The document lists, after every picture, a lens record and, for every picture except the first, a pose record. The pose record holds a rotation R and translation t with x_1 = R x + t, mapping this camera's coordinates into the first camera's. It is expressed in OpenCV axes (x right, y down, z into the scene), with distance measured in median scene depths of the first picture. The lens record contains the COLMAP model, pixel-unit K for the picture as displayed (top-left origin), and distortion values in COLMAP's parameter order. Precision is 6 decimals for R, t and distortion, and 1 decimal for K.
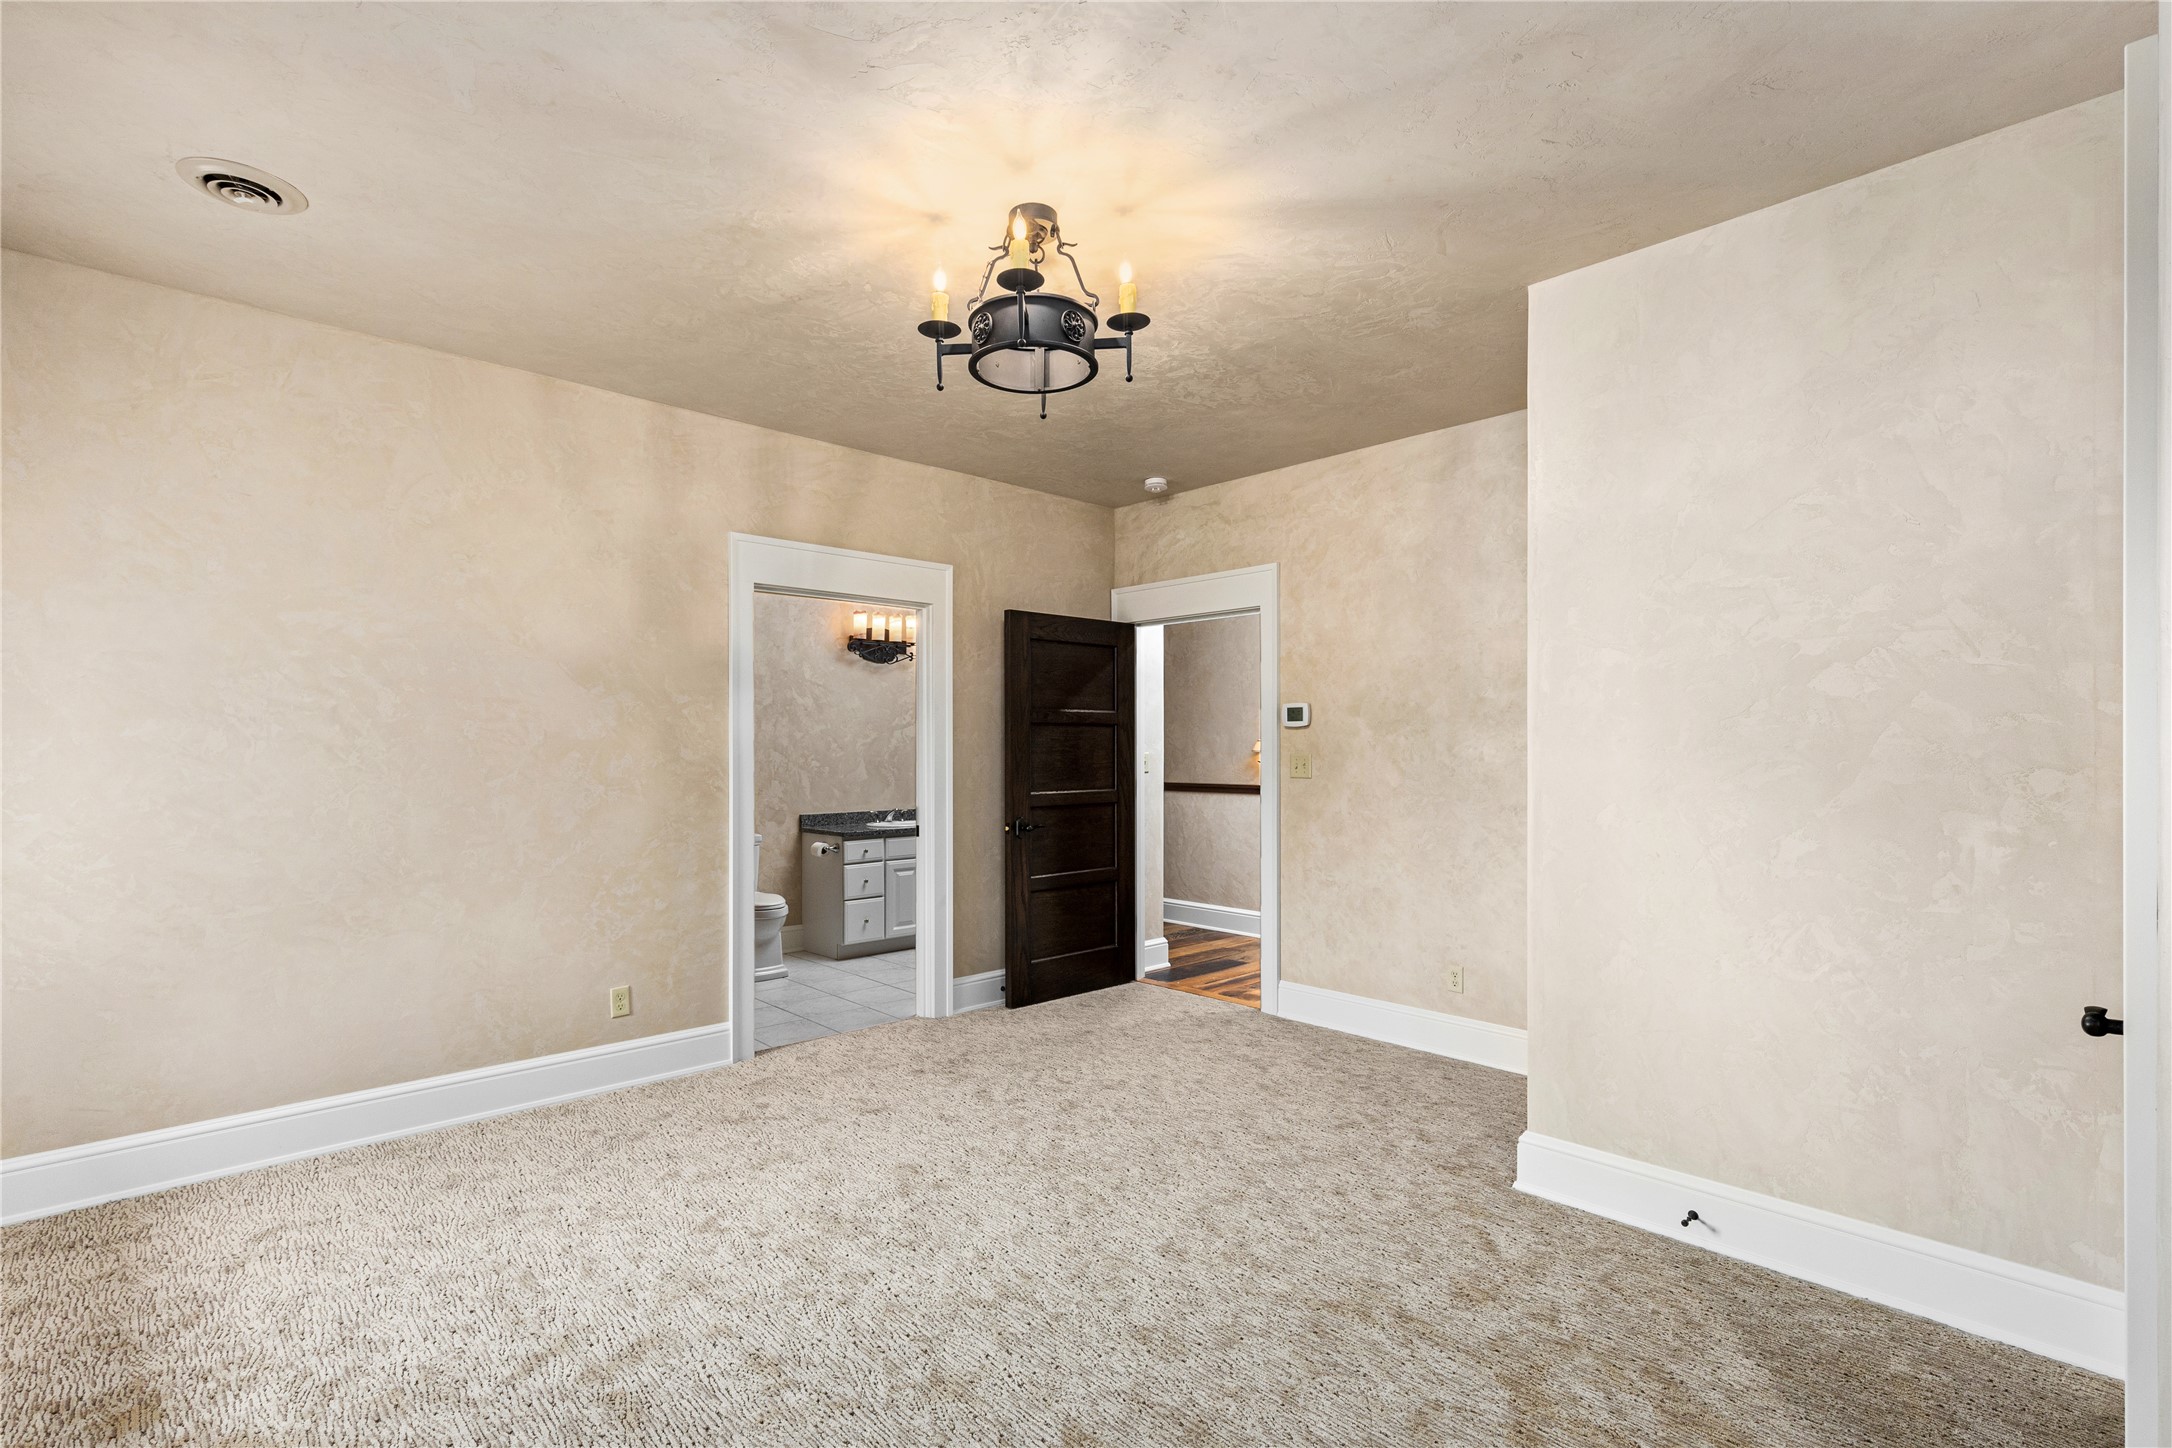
lens RADIAL K [[991.2, 0, 1085.0], [0, 991.2, 731.5], [0, 0, 1]] dist [0.001514, -0.000988]
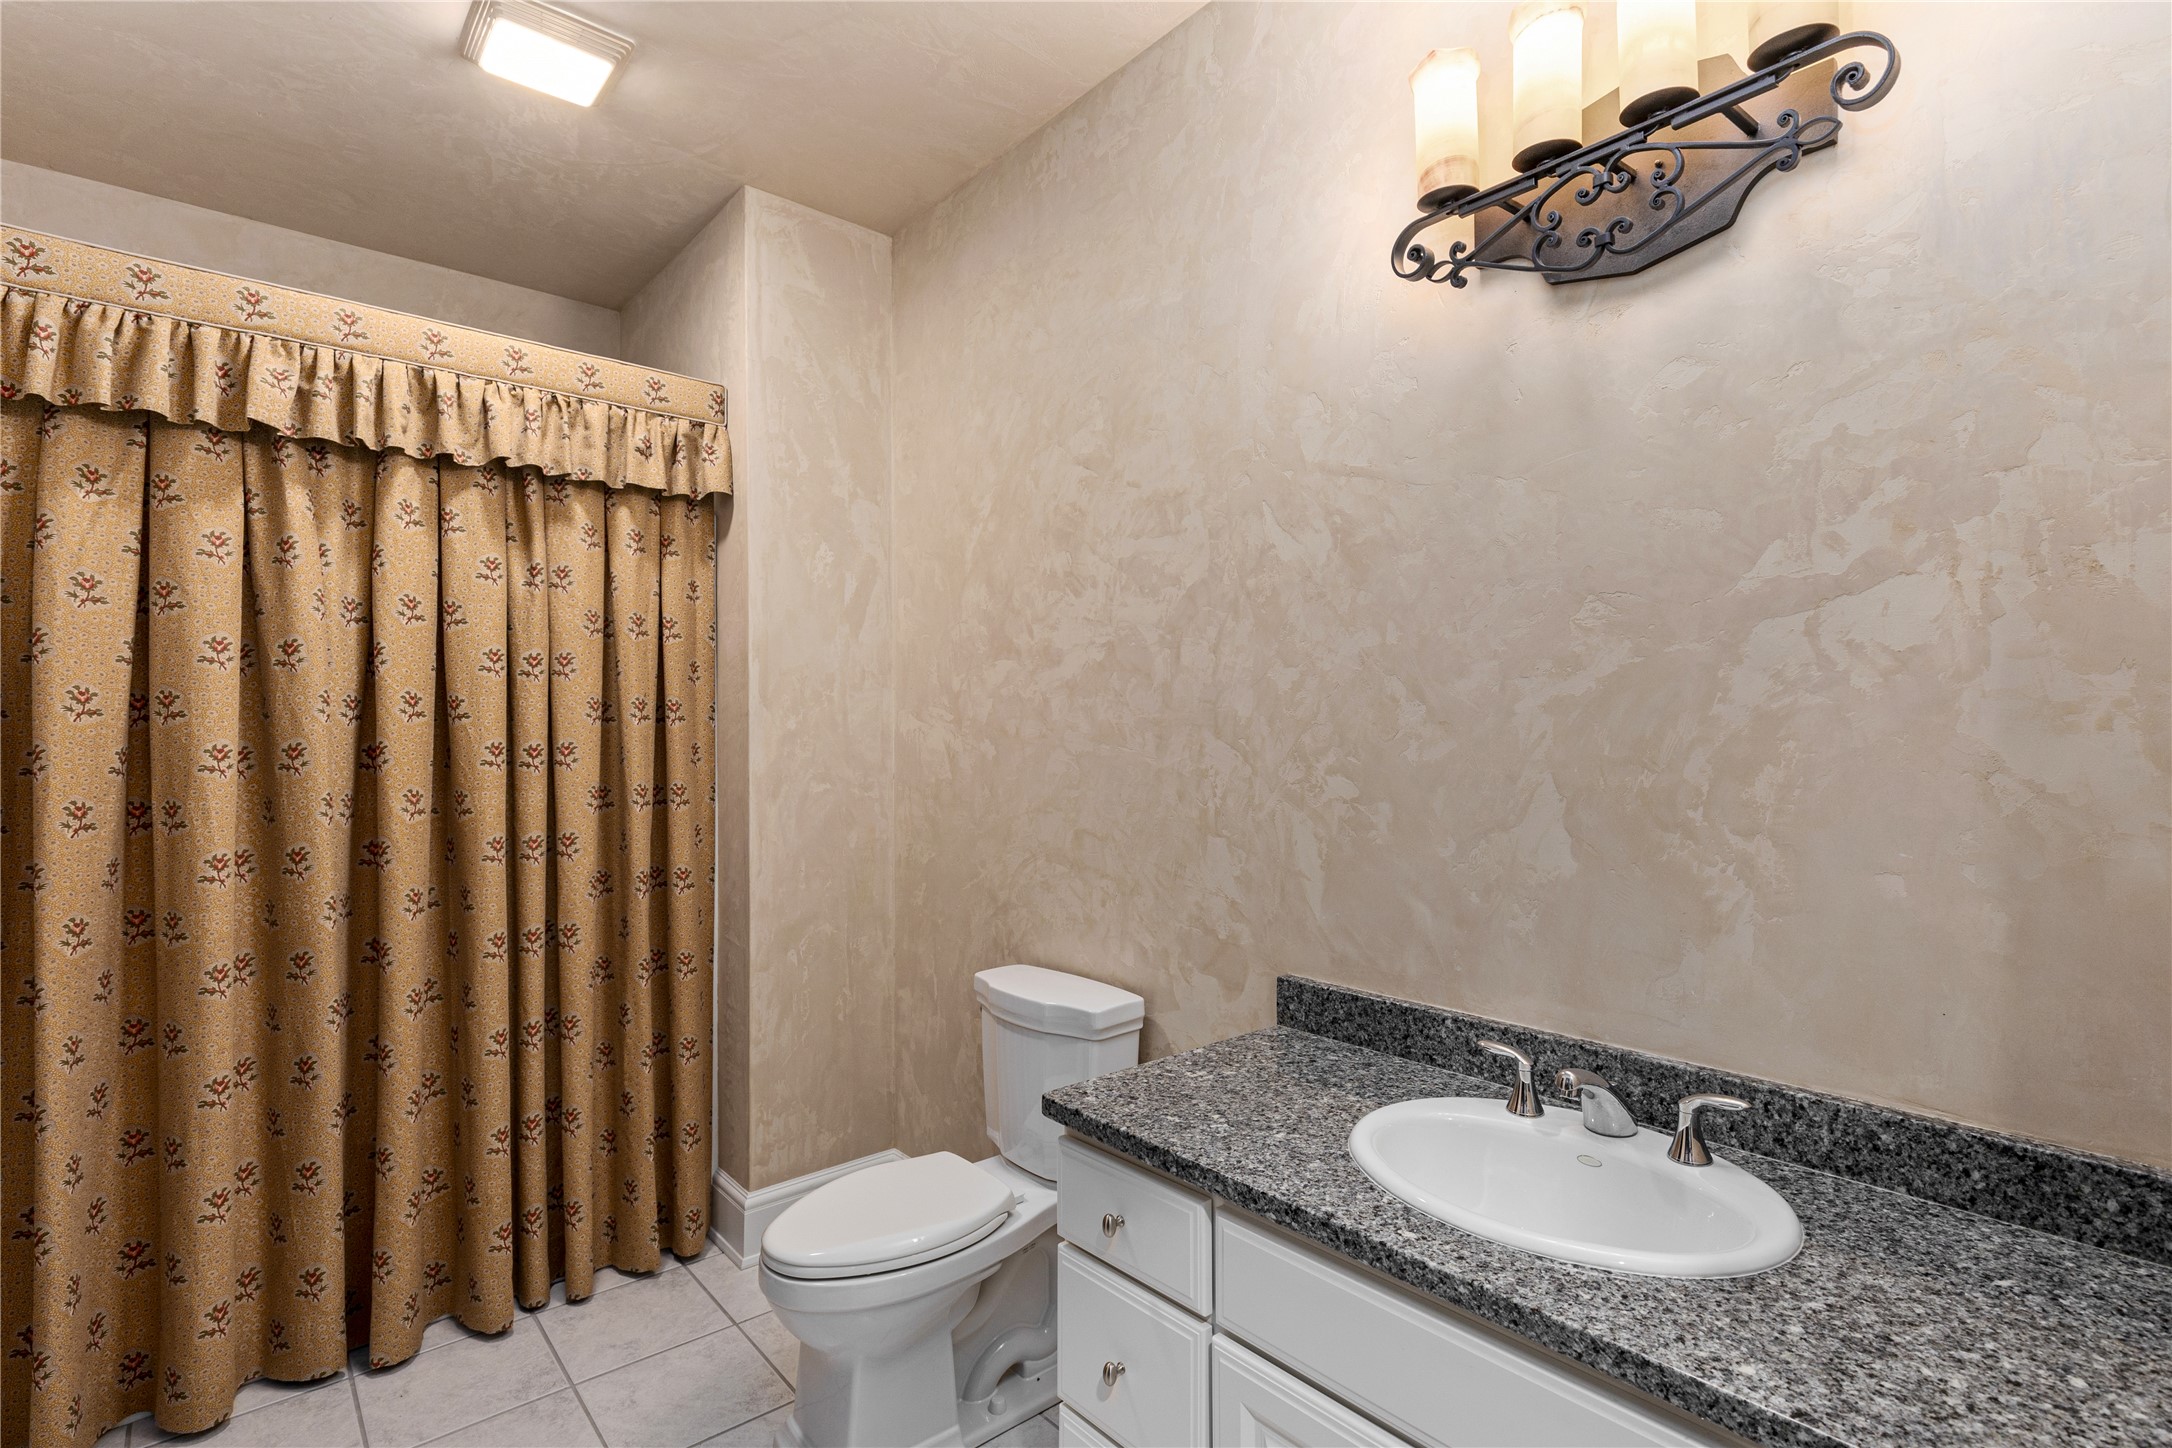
lens RADIAL K [[991.2, 0, 1083.9], [0, 991.2, 739.5], [0, 0, 1]] dist [0.001514, -0.000988]
pose [[-0.049413, -0.001059, -0.998778, -0.016784], [0.007562, 0.999970, -0.001435, 0.020211], [0.998750, -0.007624, -0.049404, 0.956777]]
